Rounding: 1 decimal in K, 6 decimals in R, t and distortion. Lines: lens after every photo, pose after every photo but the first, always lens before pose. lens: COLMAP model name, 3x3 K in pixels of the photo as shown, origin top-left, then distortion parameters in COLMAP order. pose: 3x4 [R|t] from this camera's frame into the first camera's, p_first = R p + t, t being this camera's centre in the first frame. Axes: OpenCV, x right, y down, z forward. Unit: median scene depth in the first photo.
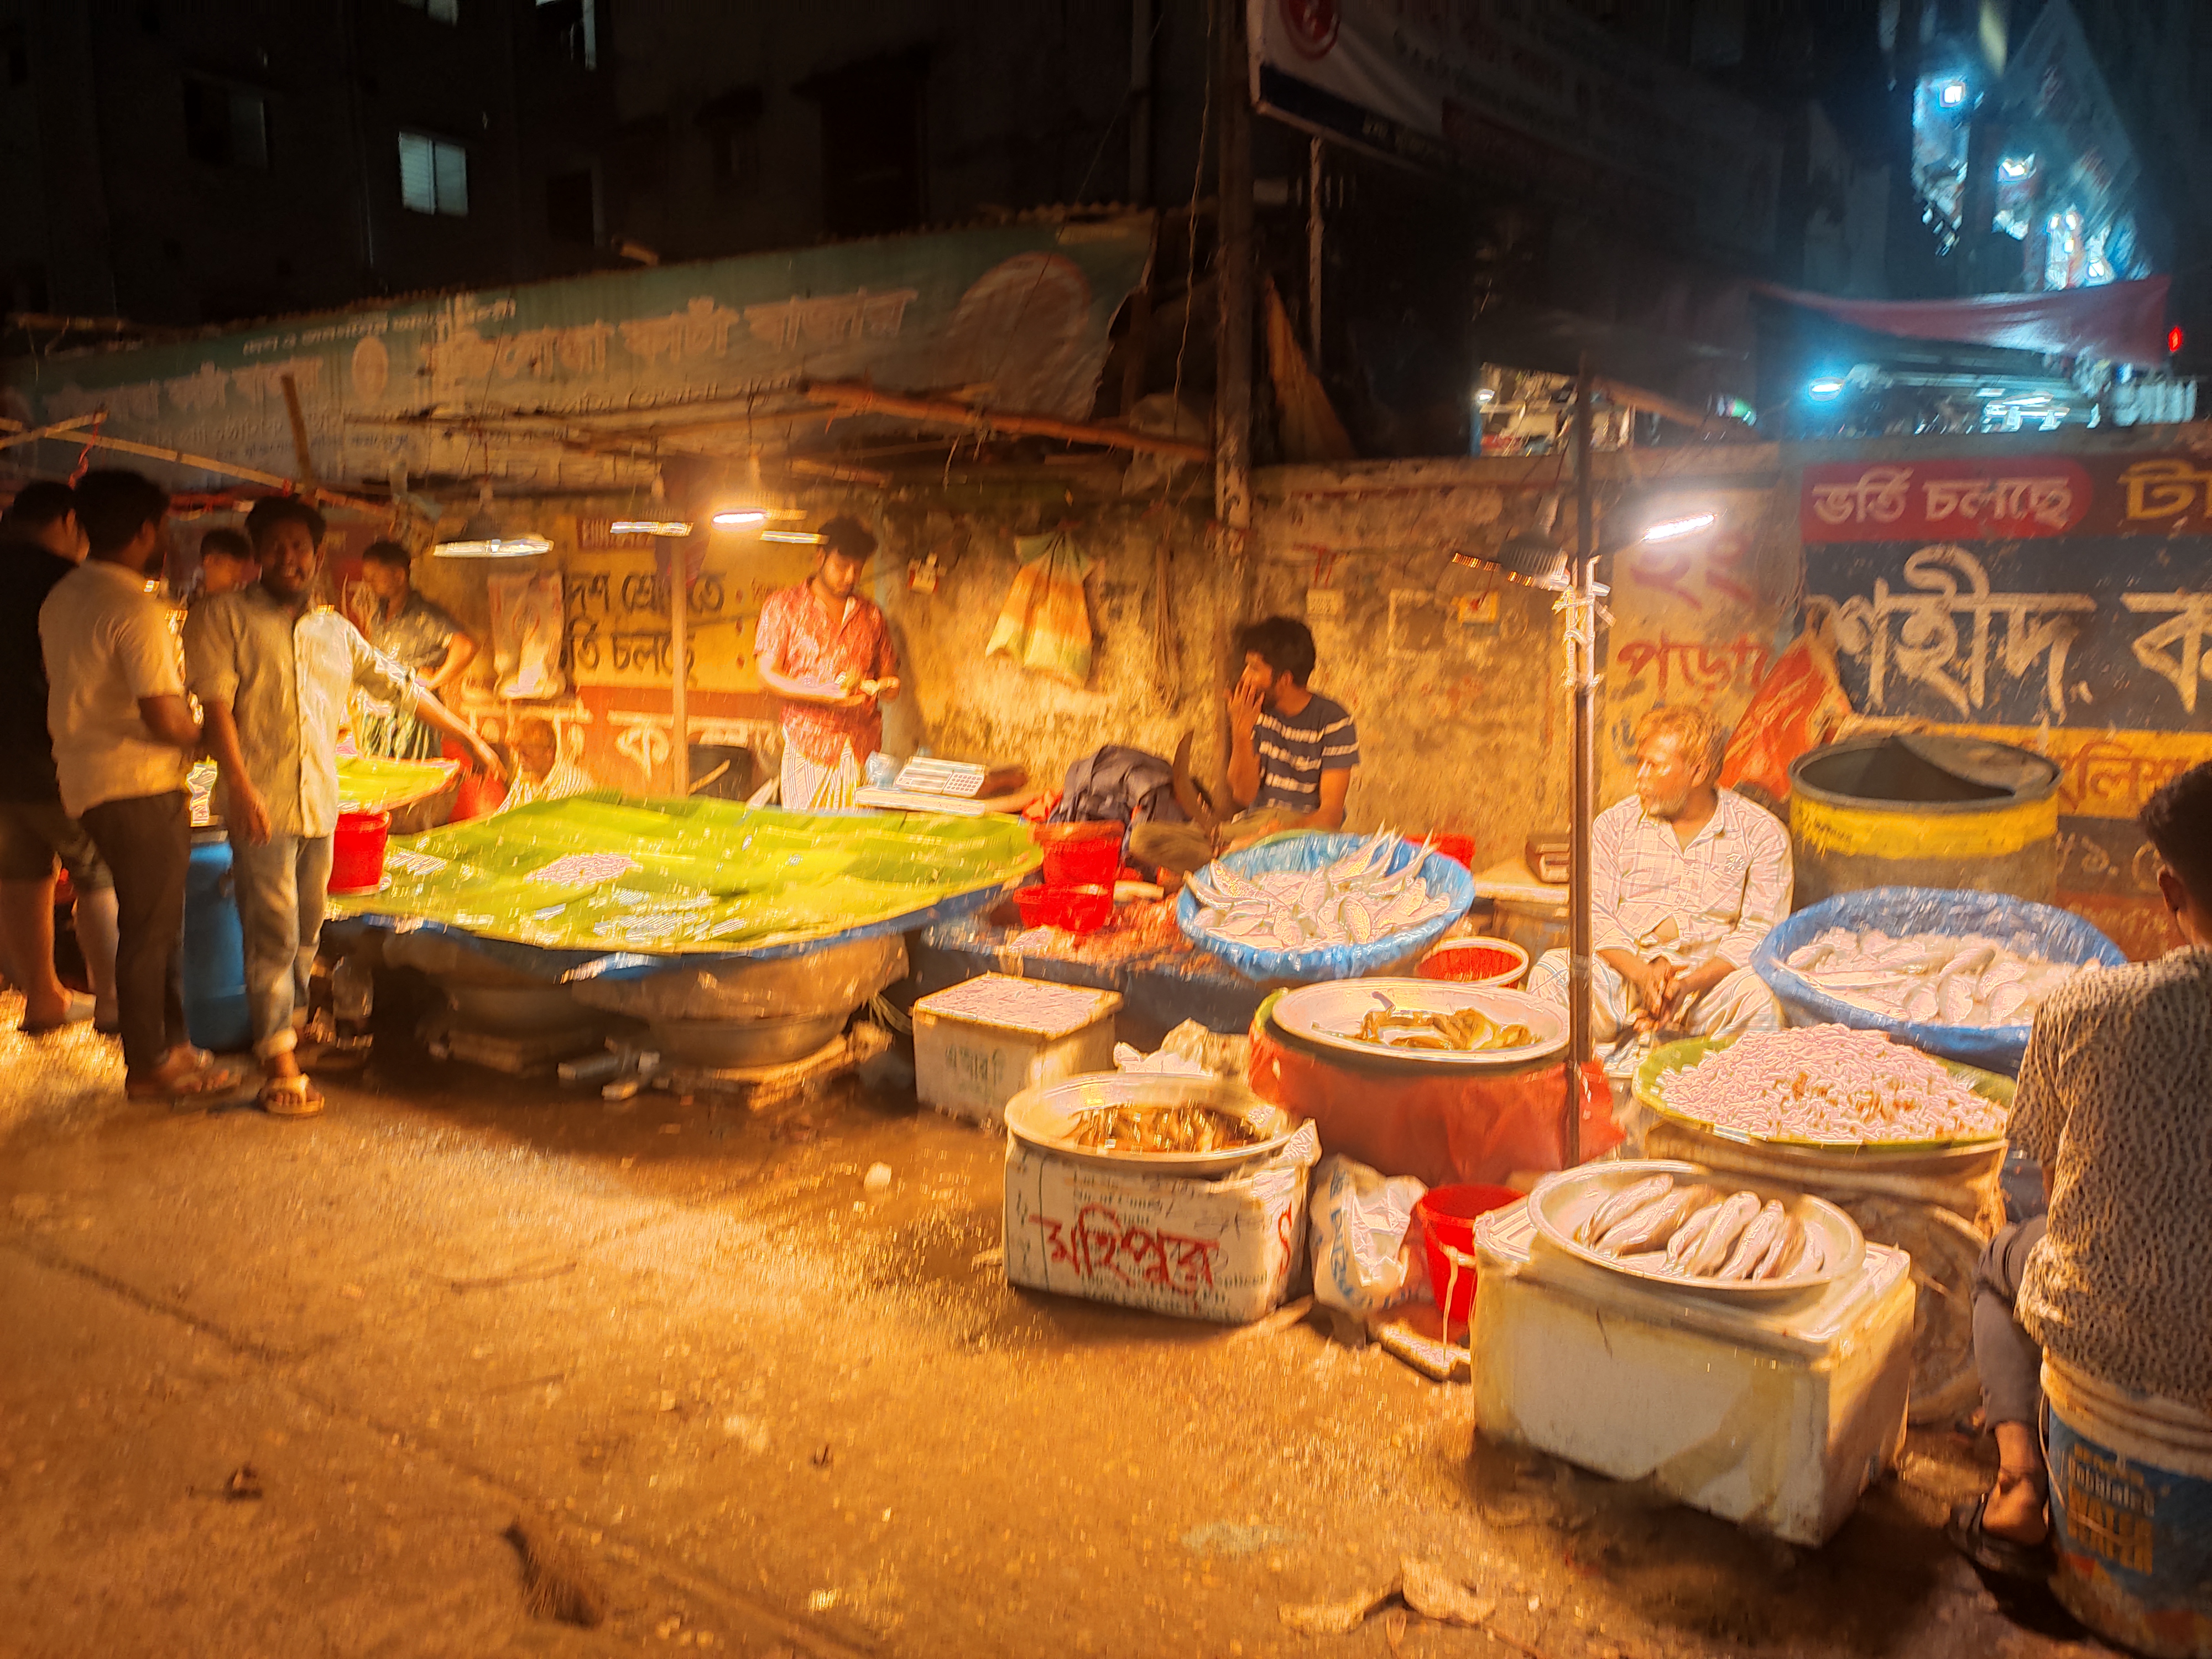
lens RADIAL K [[1569.3, 0, 1109.0], [0, 1569.3, 856.4], [0, 0, 1]] dist [0.009301, -0.000794]
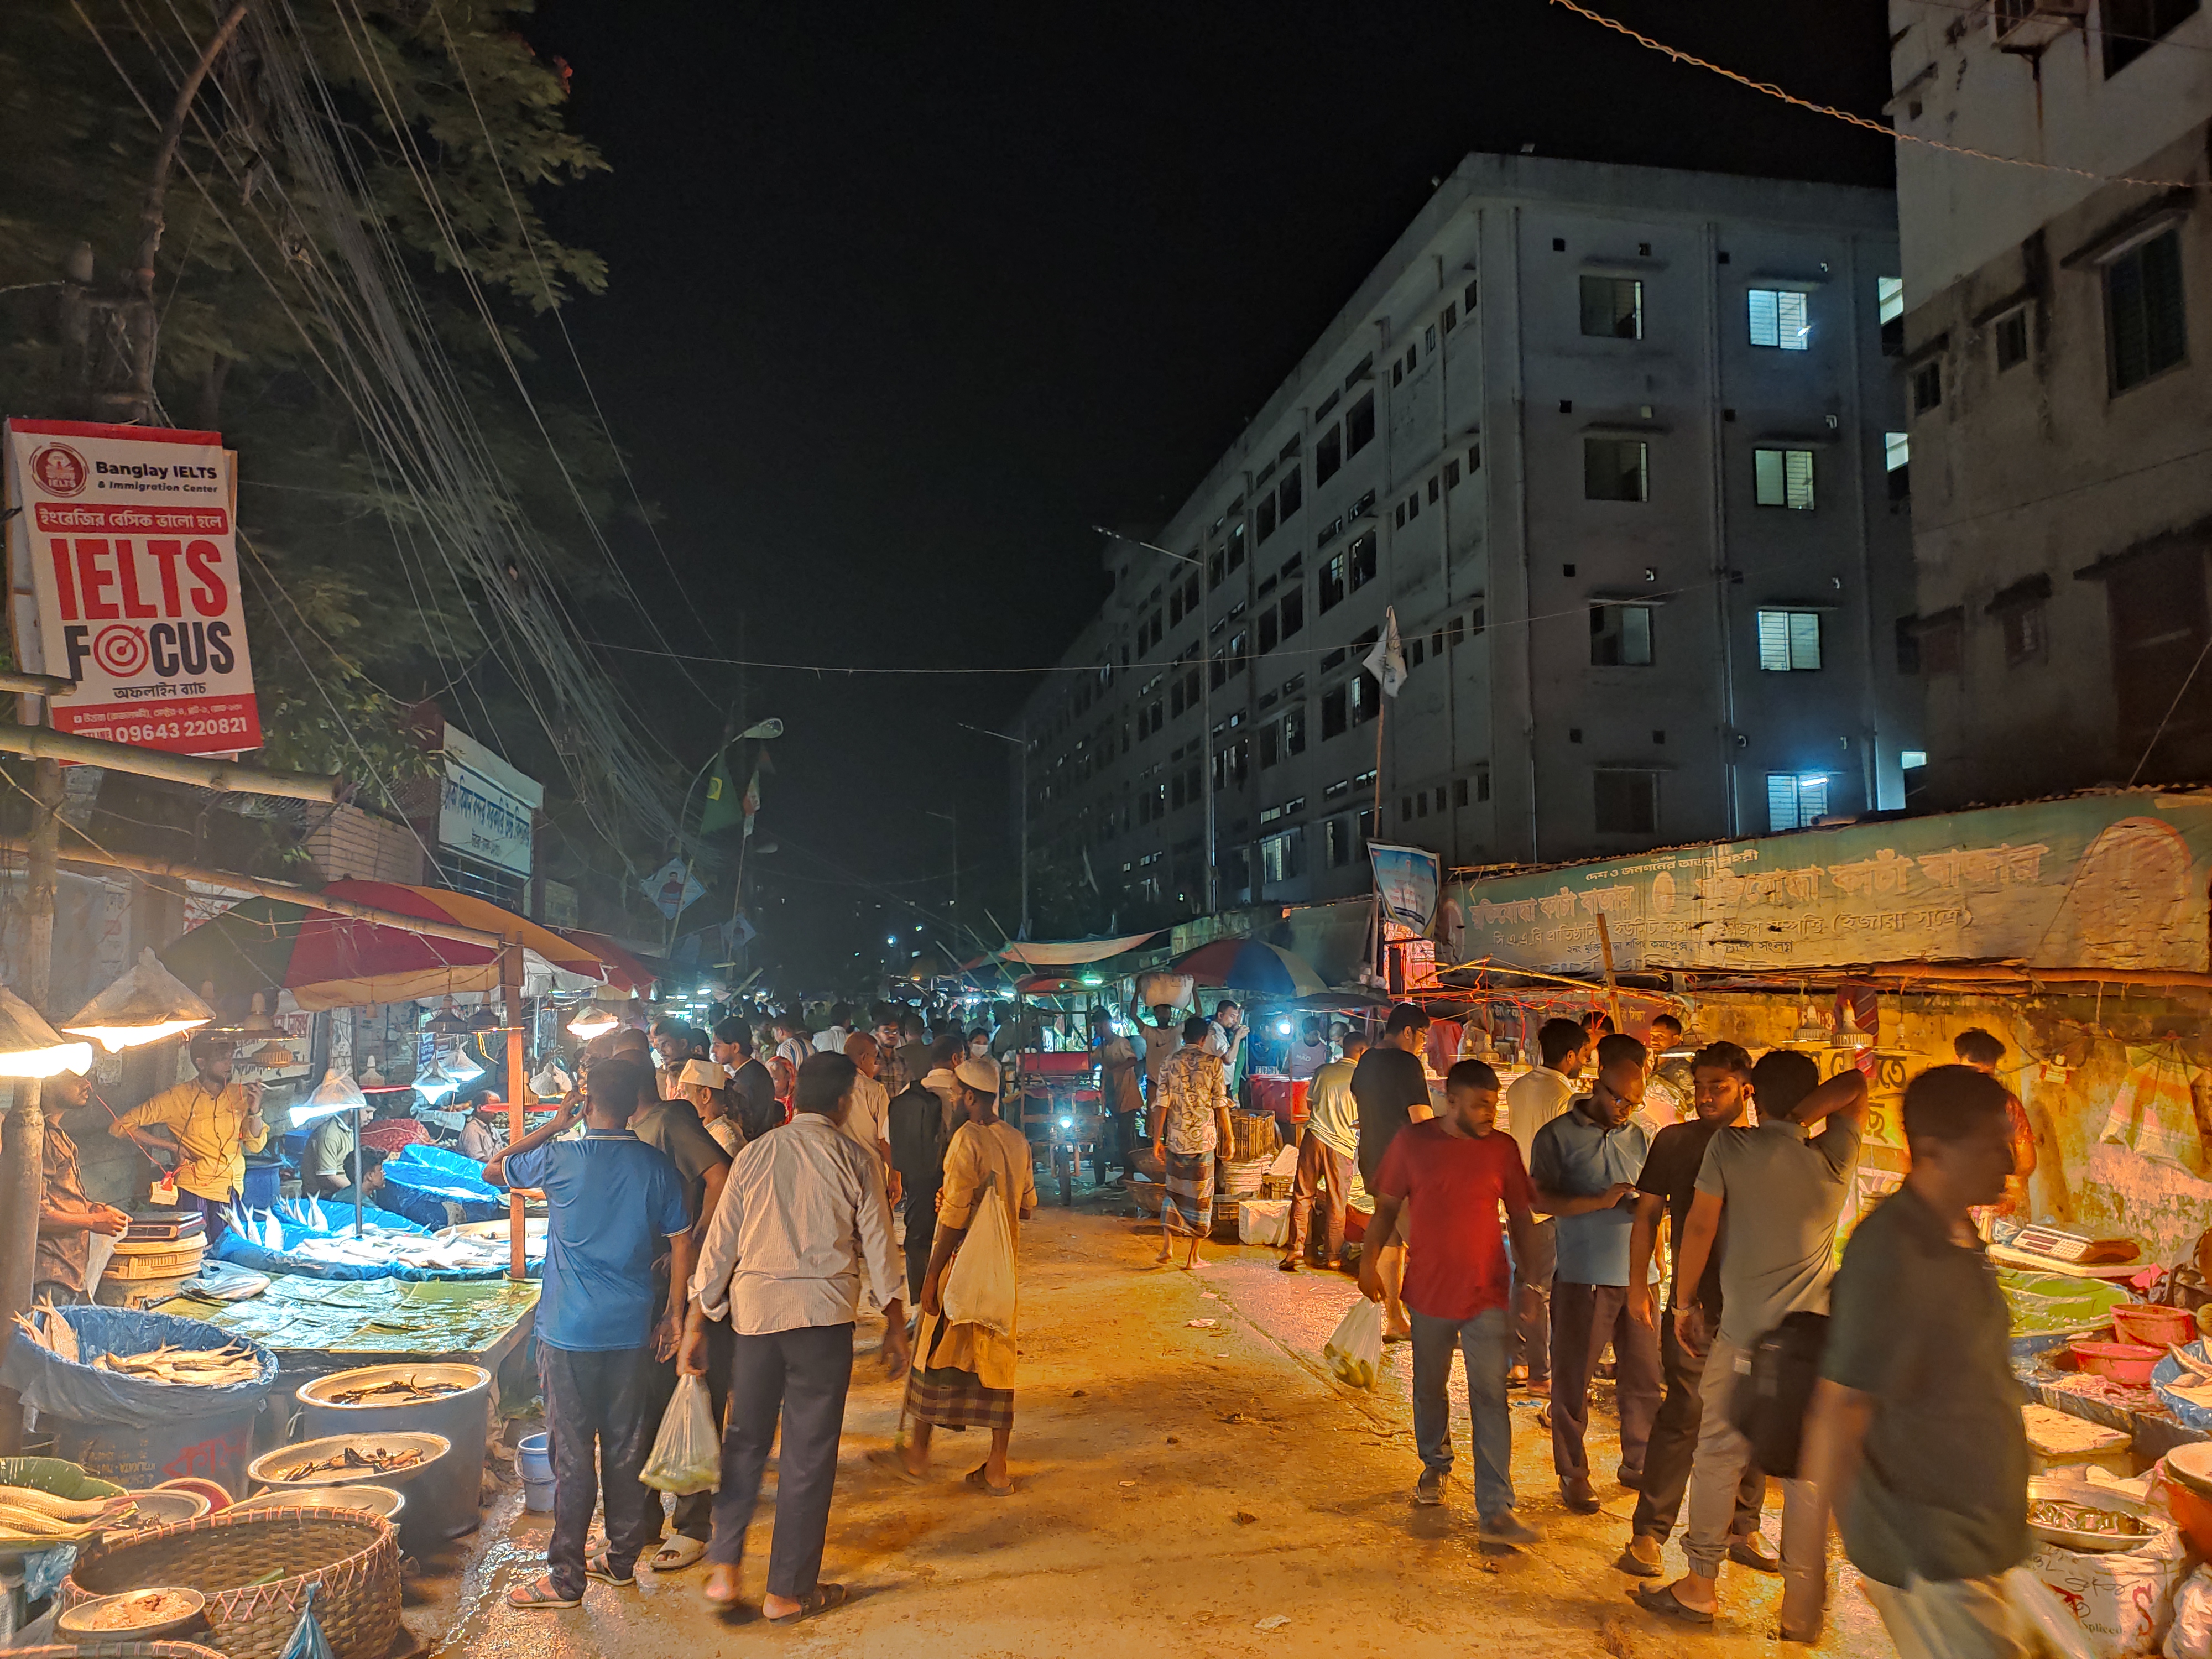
lens RADIAL K [[1709.9, 0, 1116.3], [0, 1709.9, 827.7], [0, 0, 1]] dist [0.071791, -0.003020]
pose [[0.696781, -0.076653, -0.713177, 0.360799], [-0.098030, 0.974767, -0.200546, -0.017932], [0.710554, 0.209649, 0.671685, -0.482365]]
